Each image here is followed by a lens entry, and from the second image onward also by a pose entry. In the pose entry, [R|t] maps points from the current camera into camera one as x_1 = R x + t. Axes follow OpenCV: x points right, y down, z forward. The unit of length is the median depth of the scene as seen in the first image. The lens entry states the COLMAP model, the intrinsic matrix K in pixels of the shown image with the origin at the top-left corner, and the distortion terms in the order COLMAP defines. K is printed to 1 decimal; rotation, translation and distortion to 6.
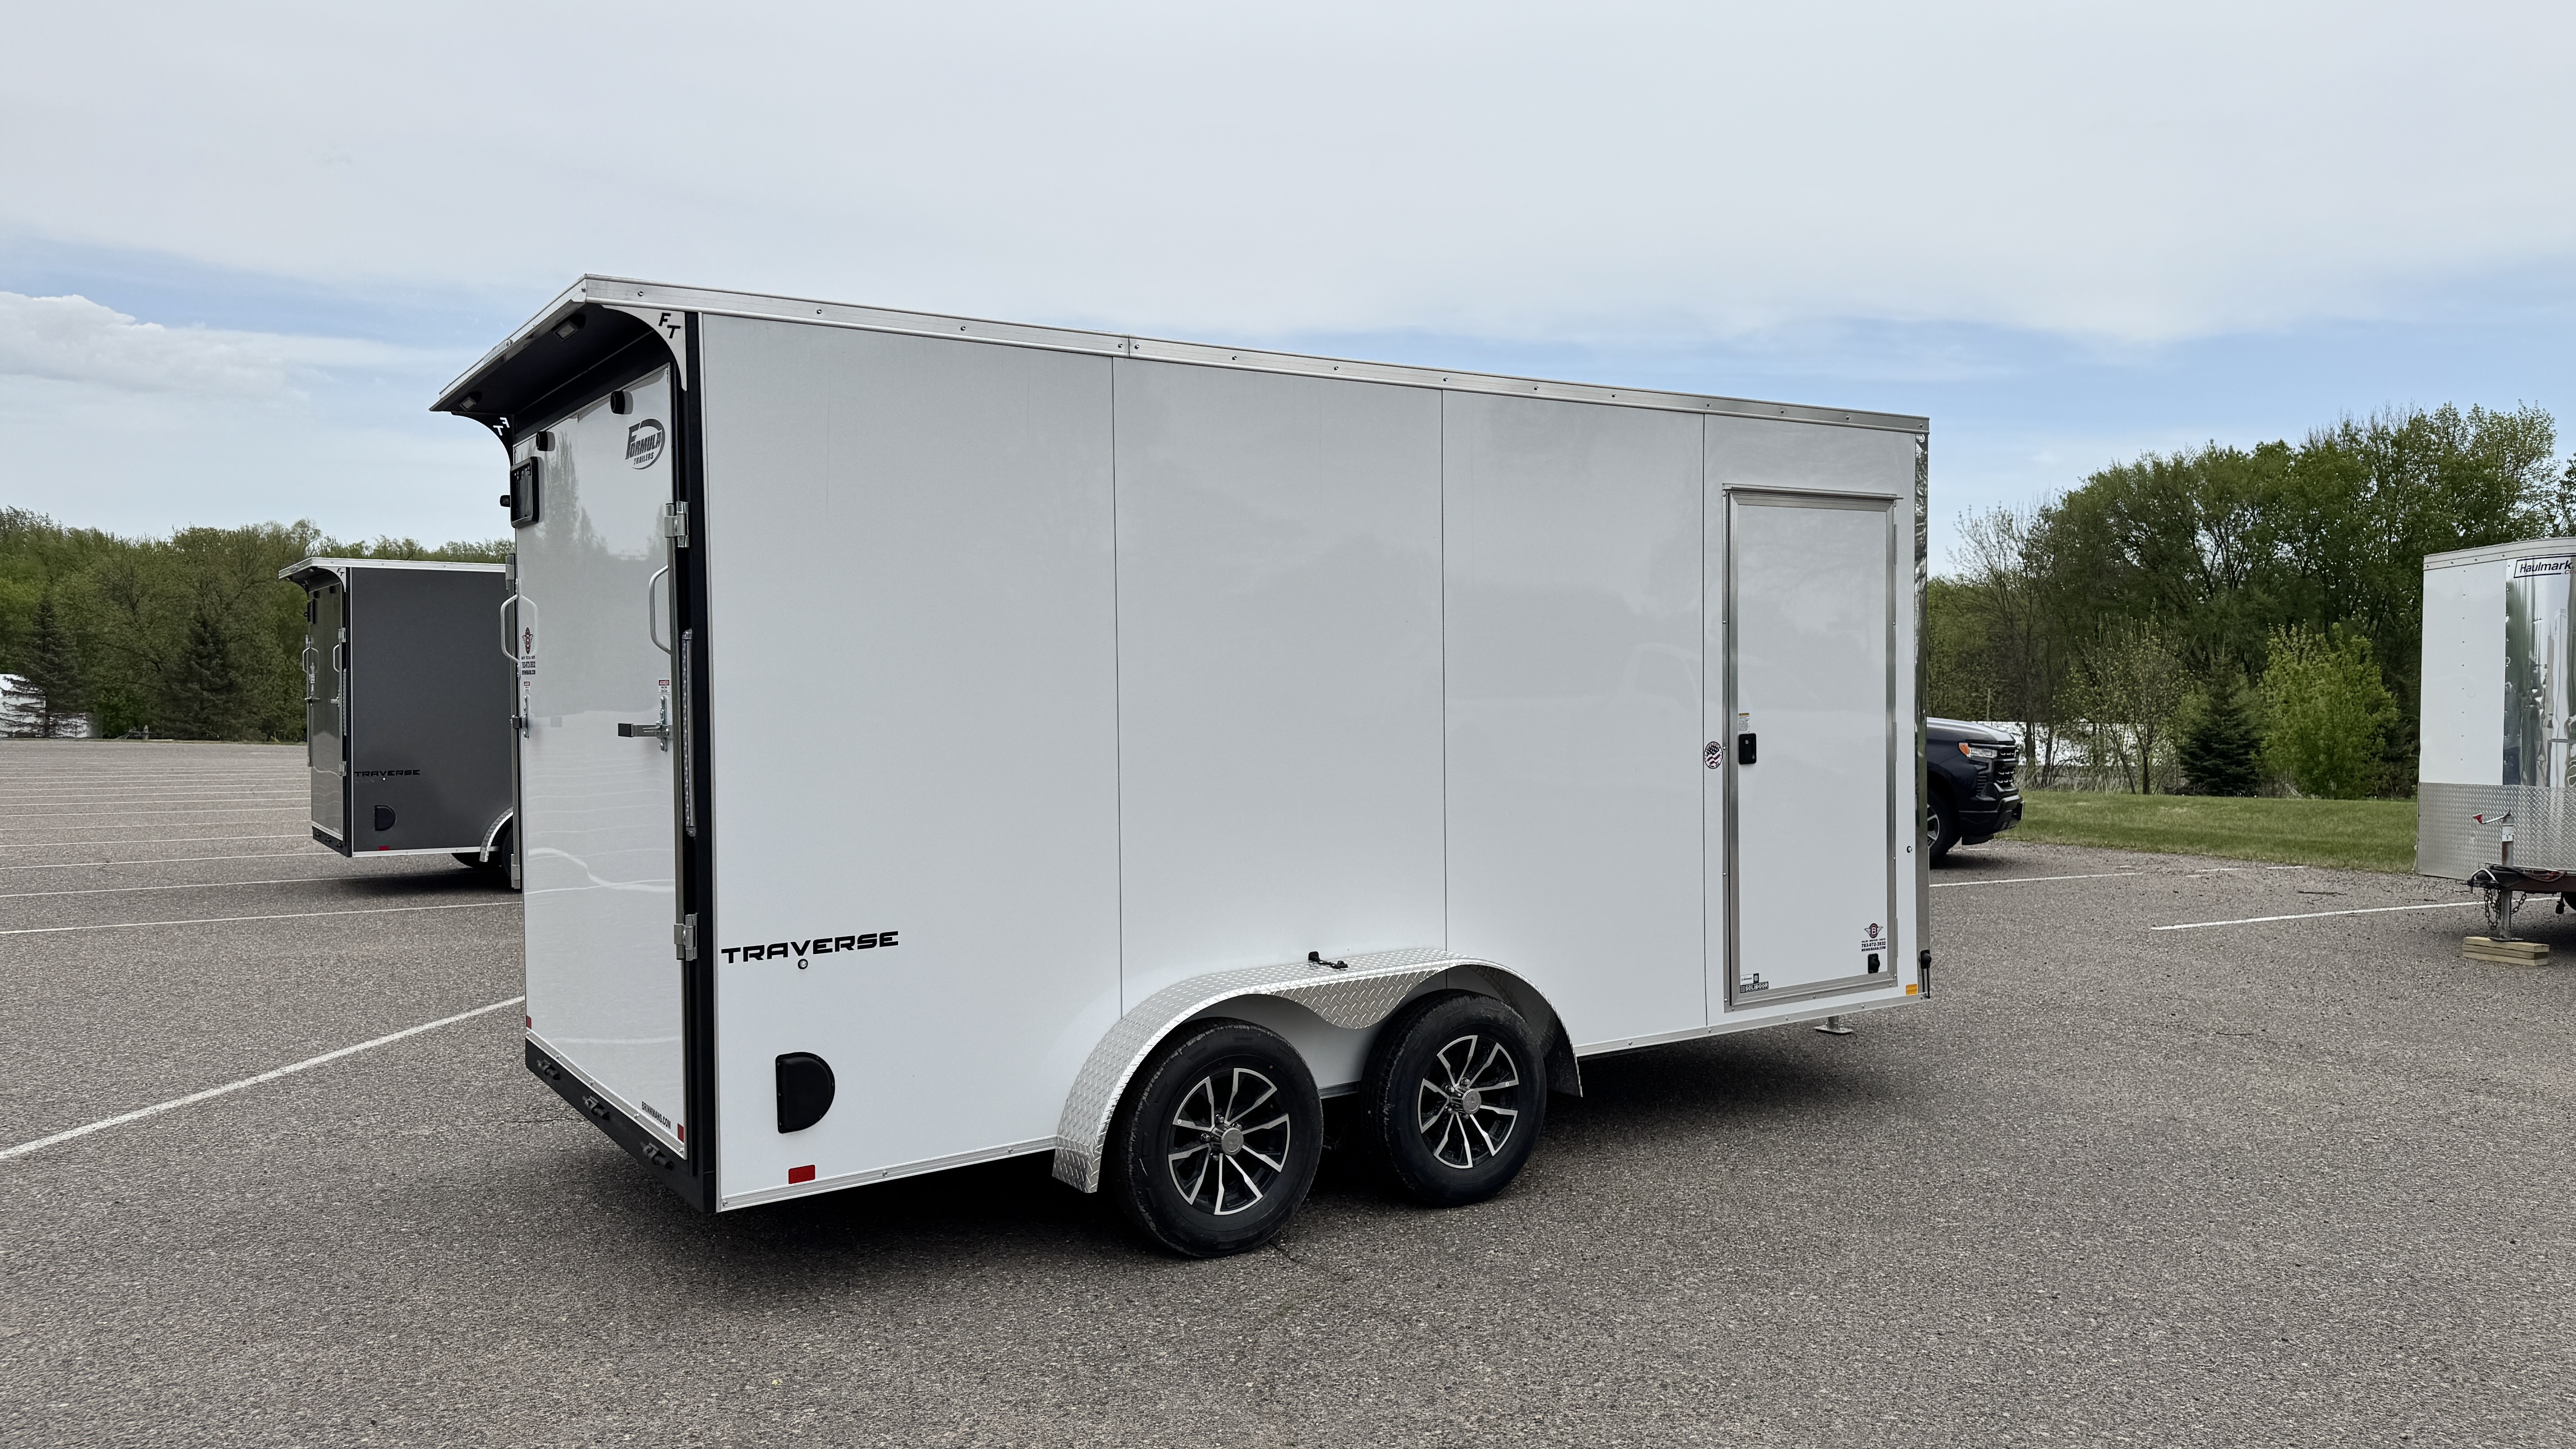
lens RADIAL K [[1825.9, 0, 1297.4], [0, 1825.9, 738.2], [0, 0, 1]] dist [0.109466, -0.133703]
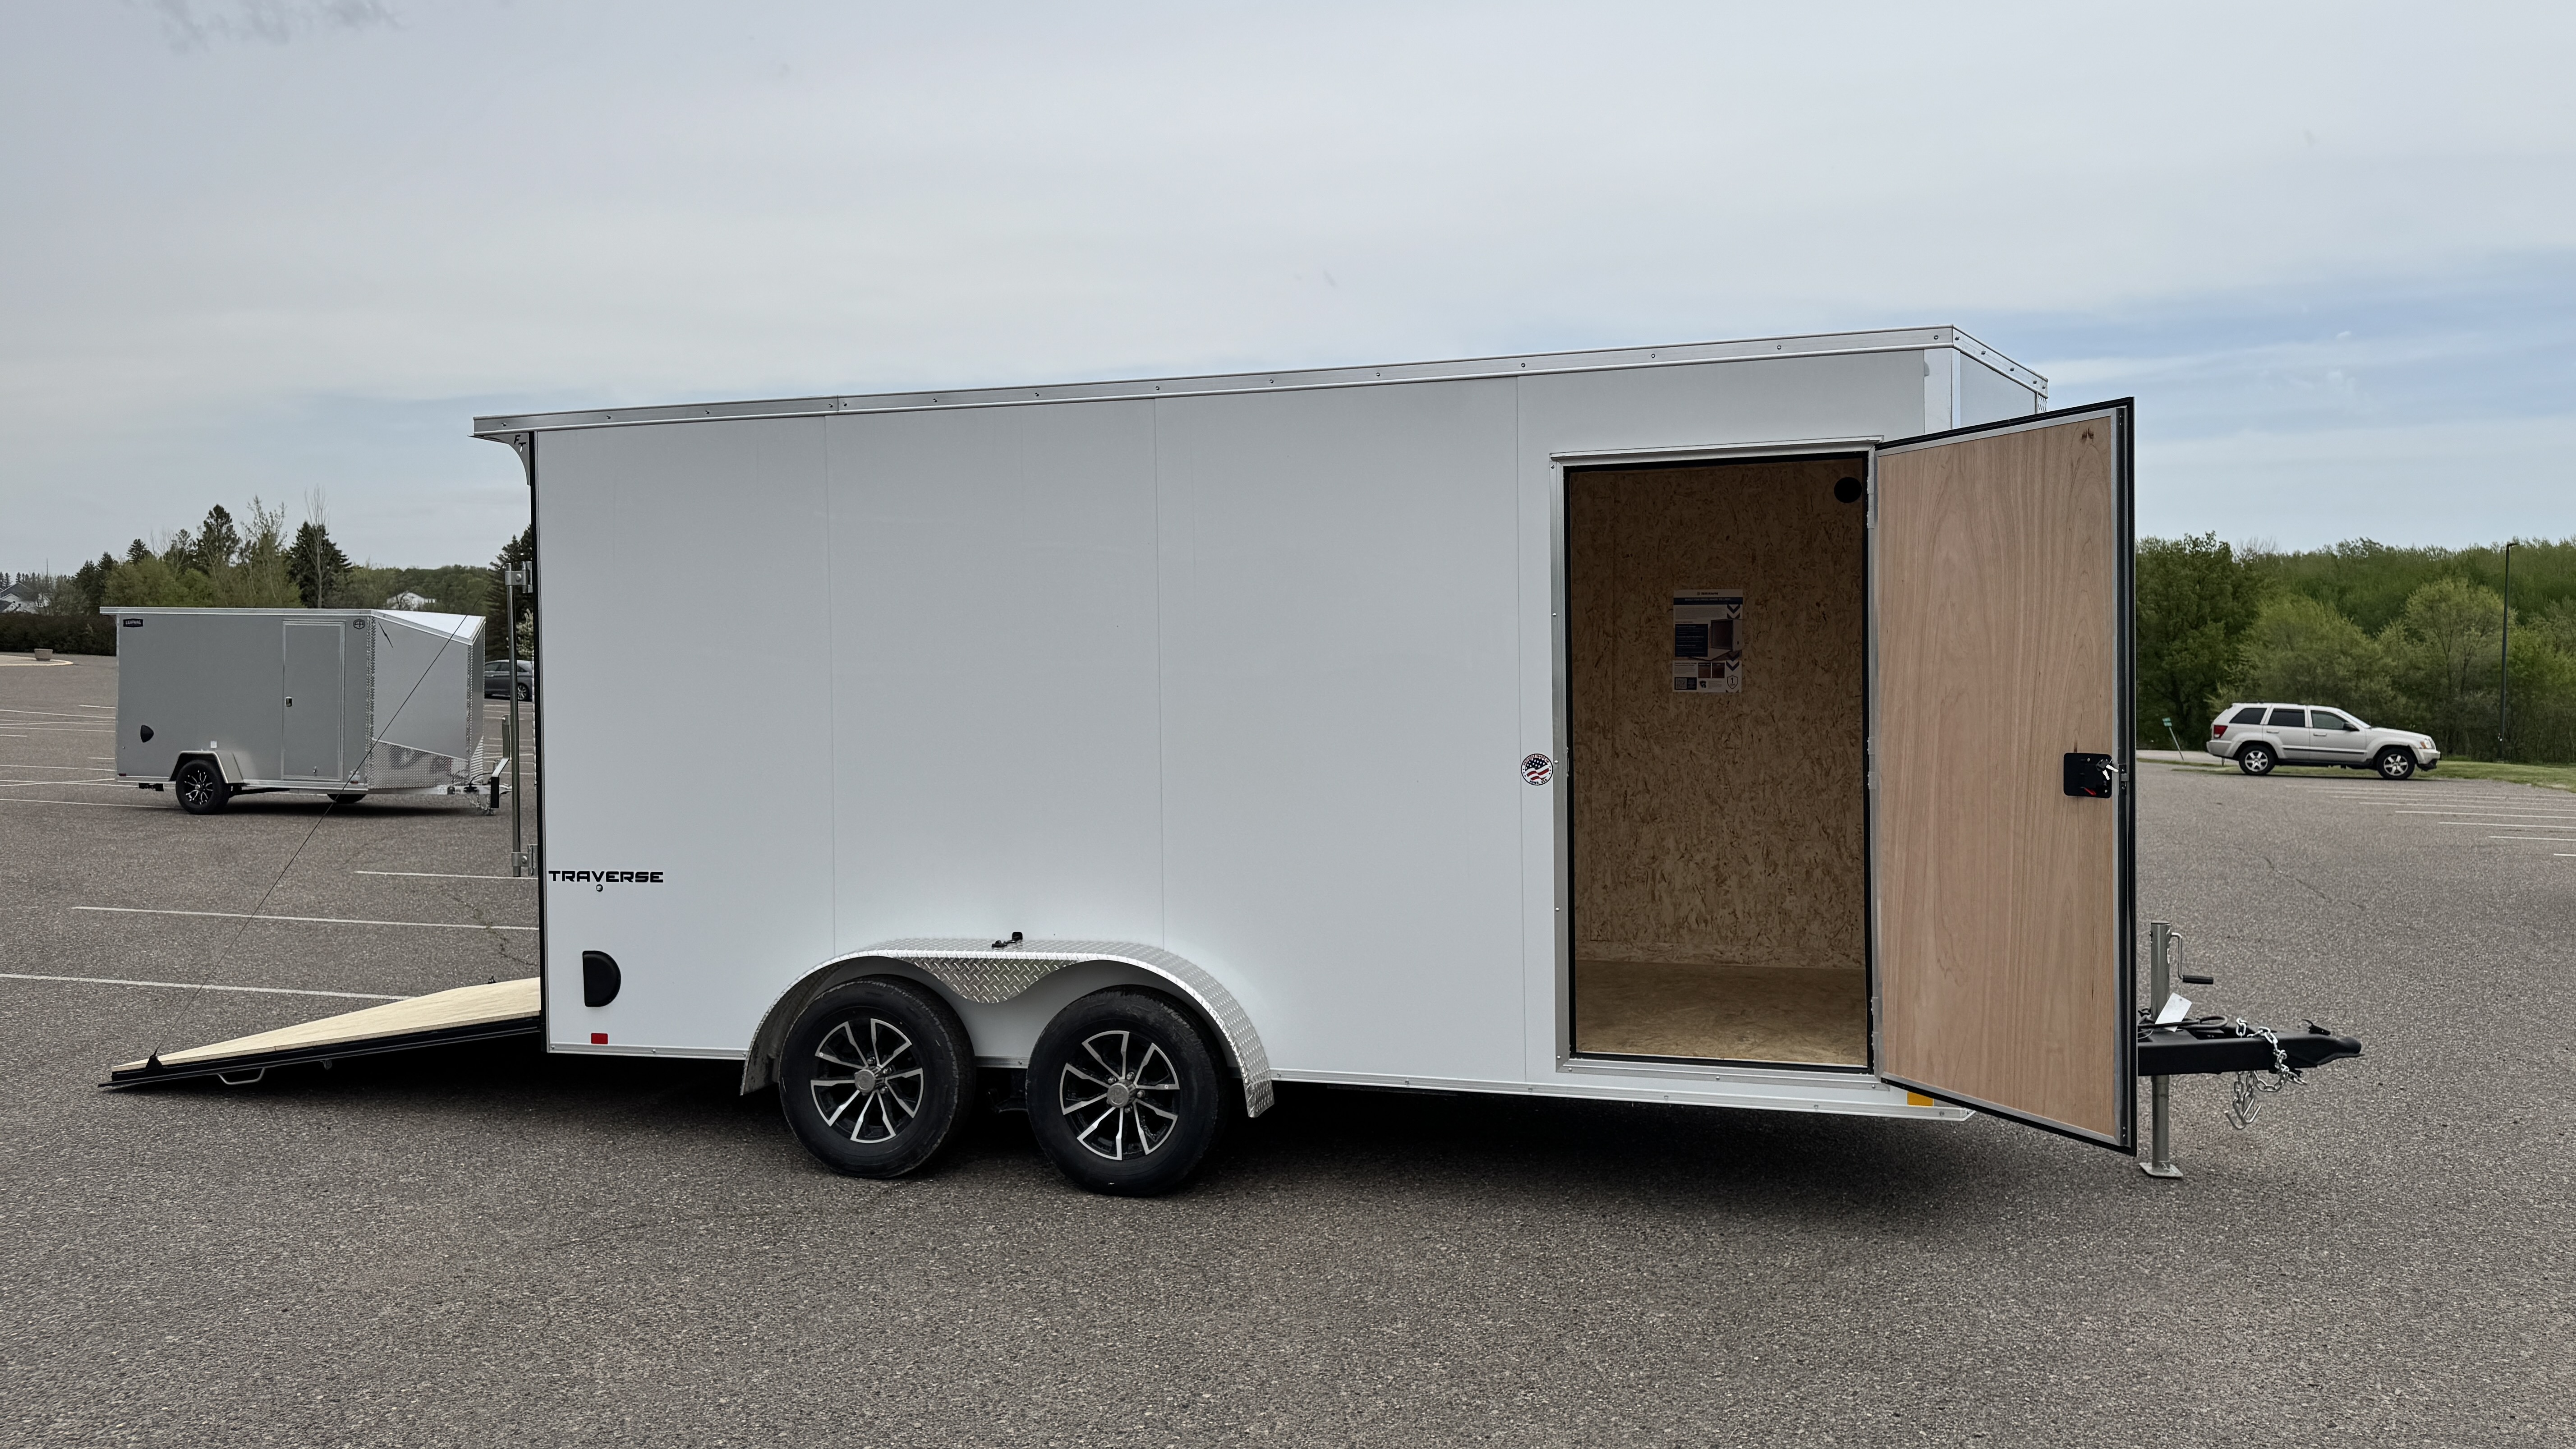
lens RADIAL K [[1839.5, 0, 1288.0], [0, 1839.5, 724.5], [0, 0, 1]] dist [0.129649, -0.203629]
pose [[0.643572, 0.017310, -0.765190, 0.815060], [-0.022996, 0.999730, 0.003274, -0.012155], [0.765040, 0.015489, 0.643796, 0.351520]]
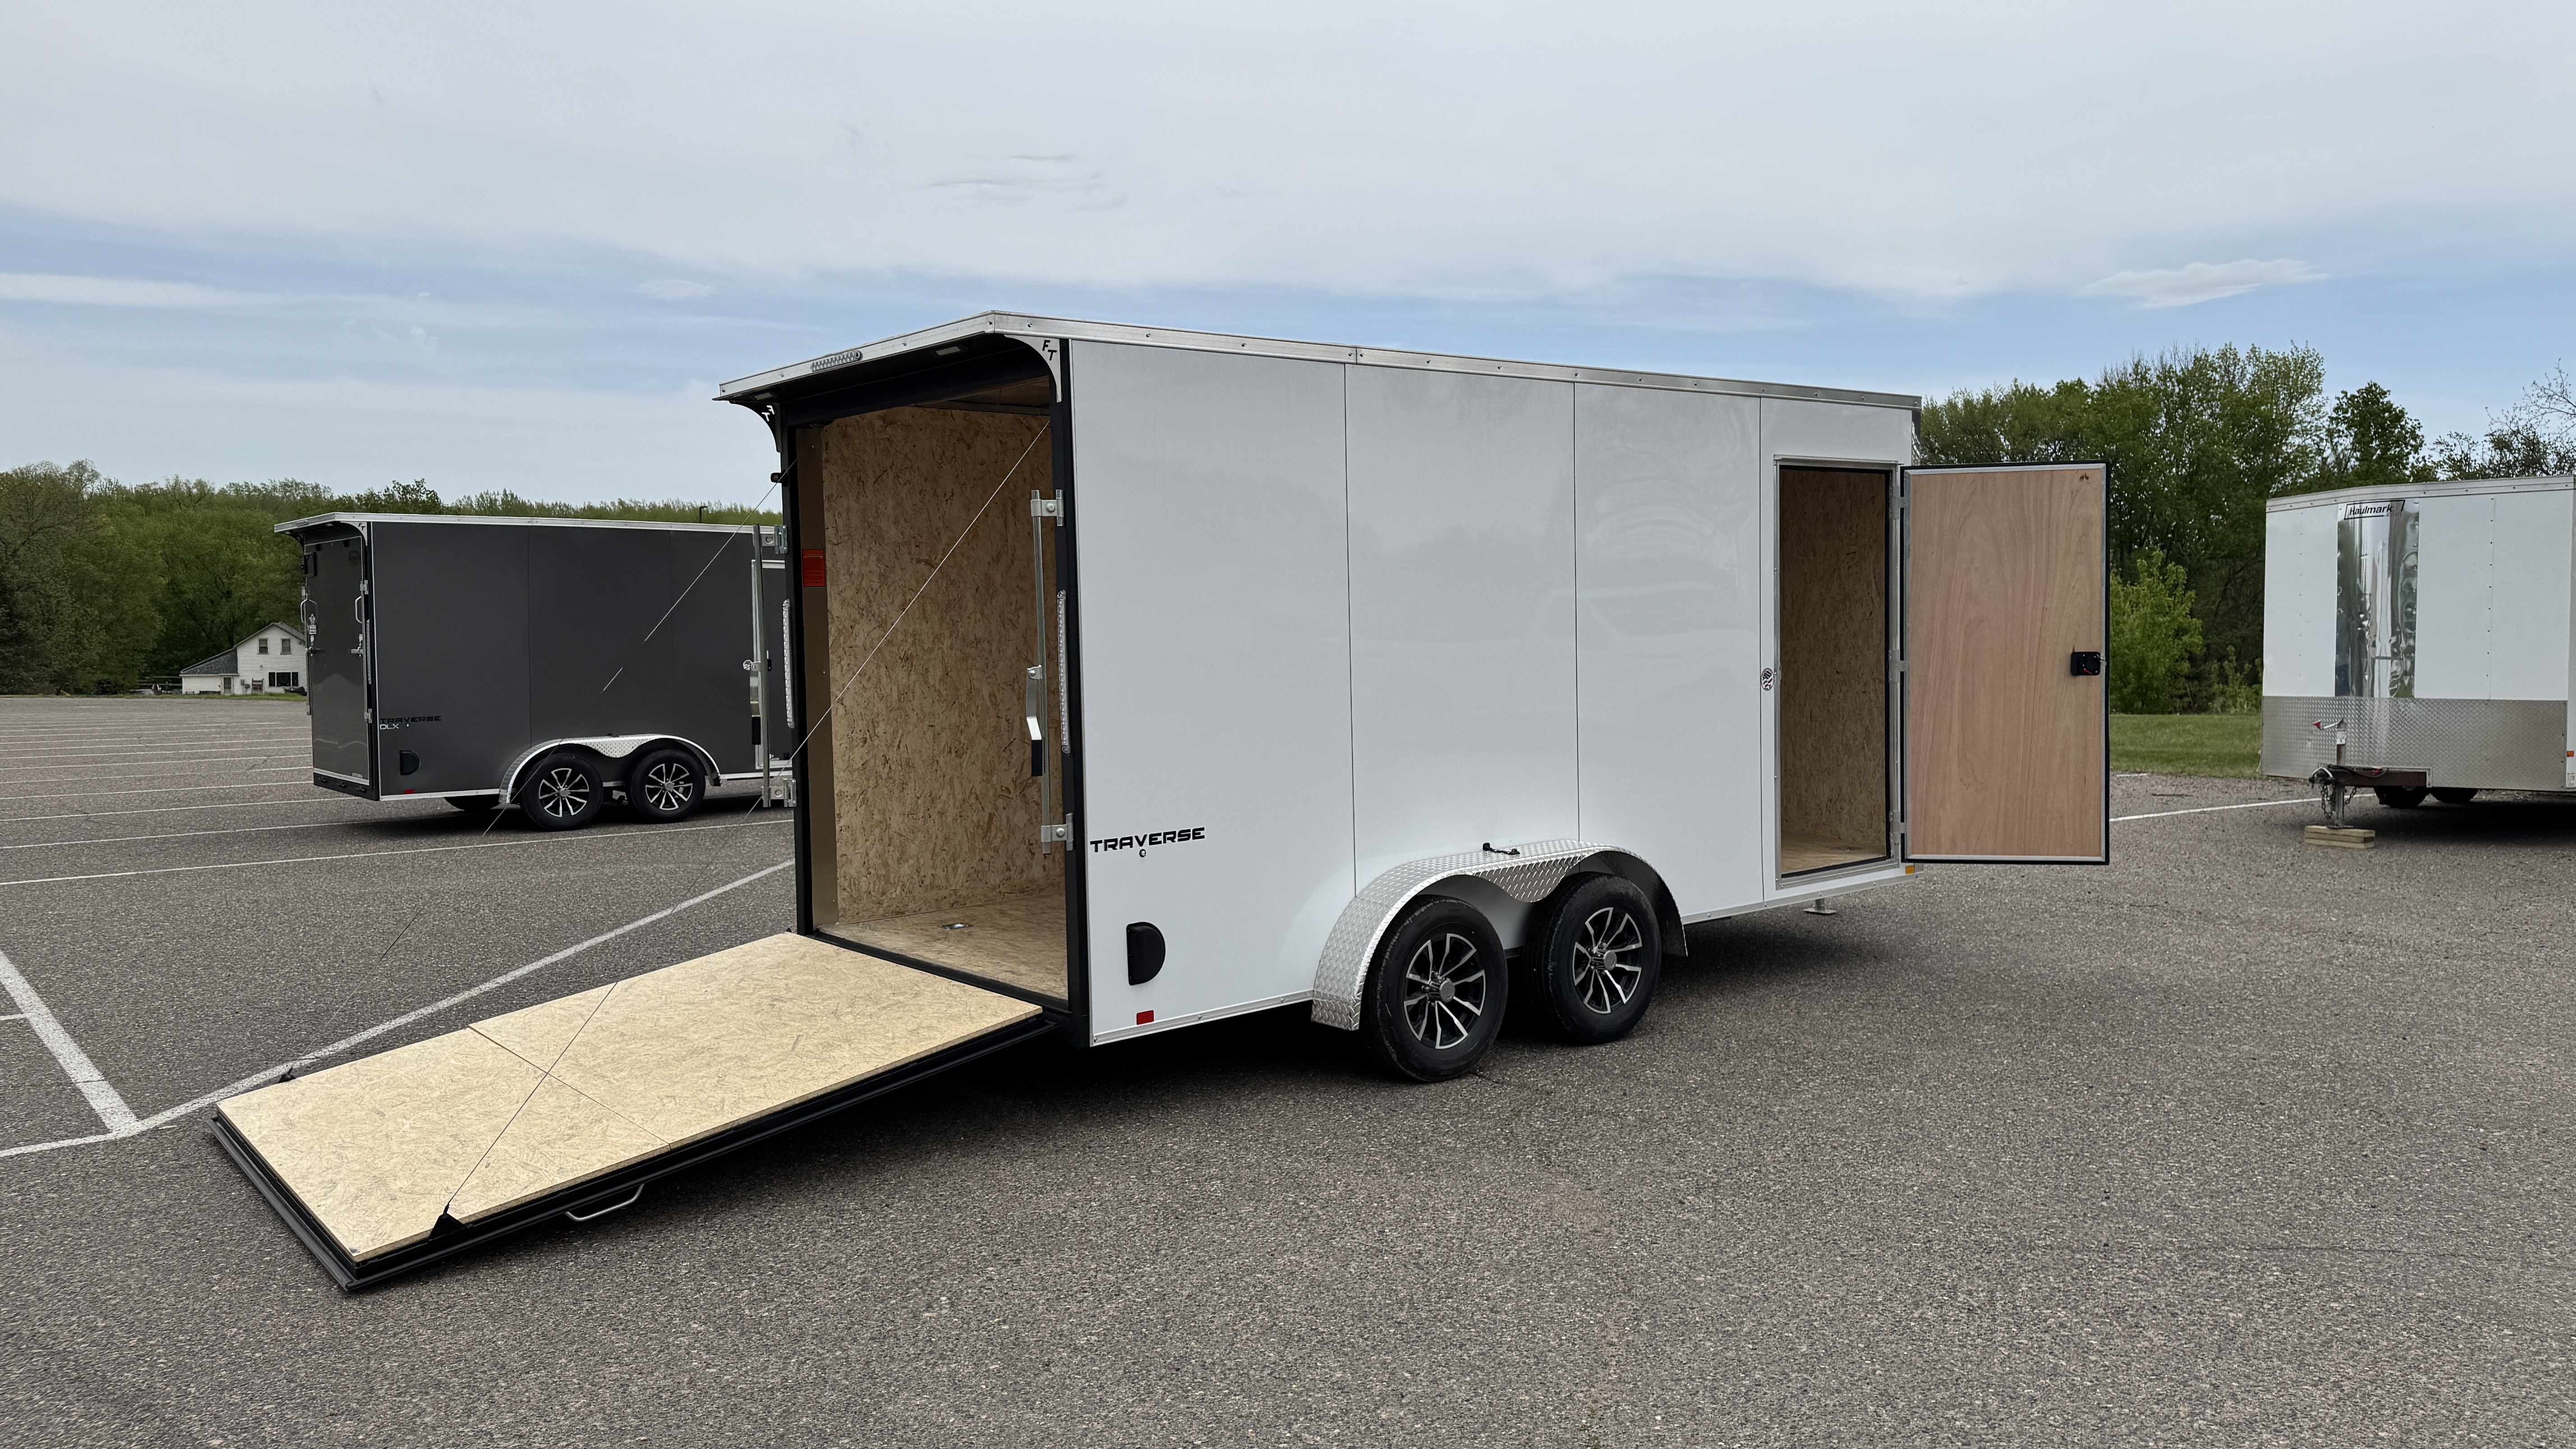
lens RADIAL K [[1839.5, 0, 1288.0], [0, 1839.5, 724.5], [0, 0, 1]] dist [0.129649, -0.203629]
pose [[0.995474, -0.017490, 0.093407, -0.204749], [0.014984, 0.999510, 0.027470, 0.000564], [-0.093842, -0.025946, 0.995249, -0.192875]]
